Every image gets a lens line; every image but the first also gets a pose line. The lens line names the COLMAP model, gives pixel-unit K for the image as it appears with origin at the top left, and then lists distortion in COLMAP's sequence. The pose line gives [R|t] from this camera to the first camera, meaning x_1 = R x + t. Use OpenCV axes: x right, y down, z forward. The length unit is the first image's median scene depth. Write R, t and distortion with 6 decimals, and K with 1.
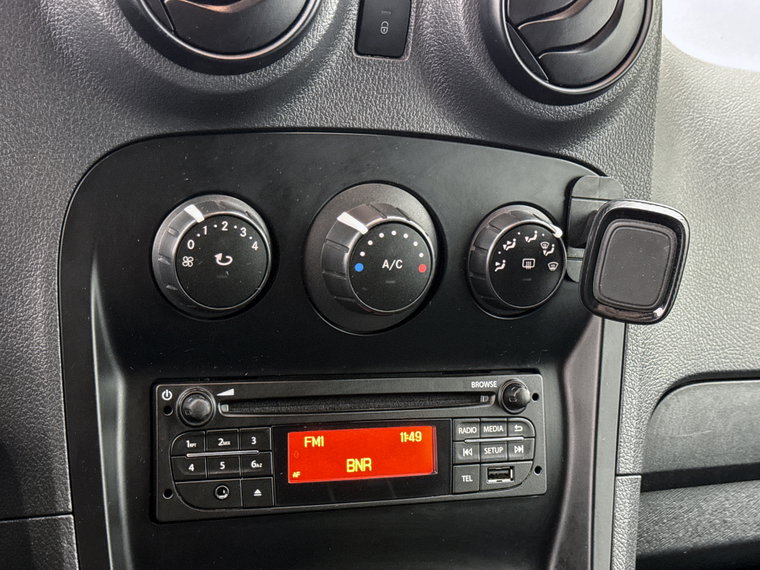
lens RADIAL K [[1151.6, 0, 372.3], [0, 1151.6, 289.7], [0, 0, 1]] dist [0.101365, 0.000000]
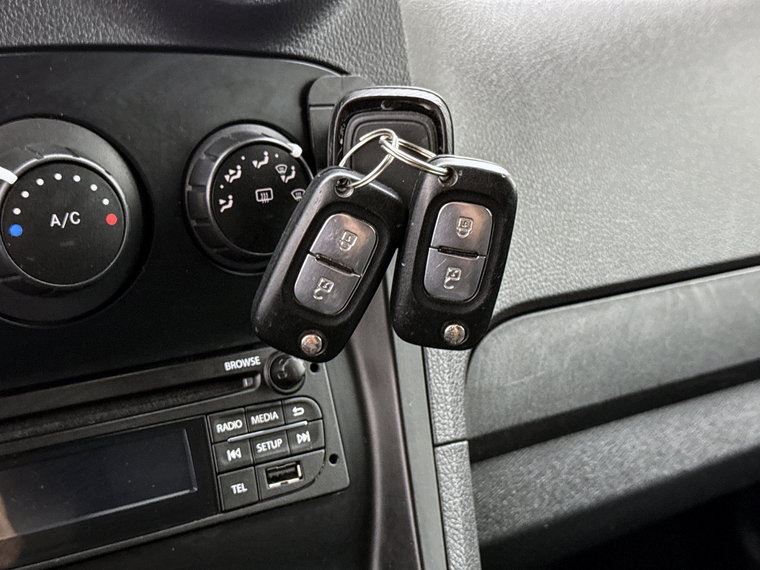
lens RADIAL K [[1151.6, 0, 396.7], [0, 1151.6, 292.6], [0, 0, 1]] dist [0.101365, 0.000000]
pose [[0.977297, -0.181861, 0.108706, 0.122177], [0.185131, 0.982496, -0.020704, 0.070711], [-0.103037, 0.040359, 0.993858, 0.223087]]
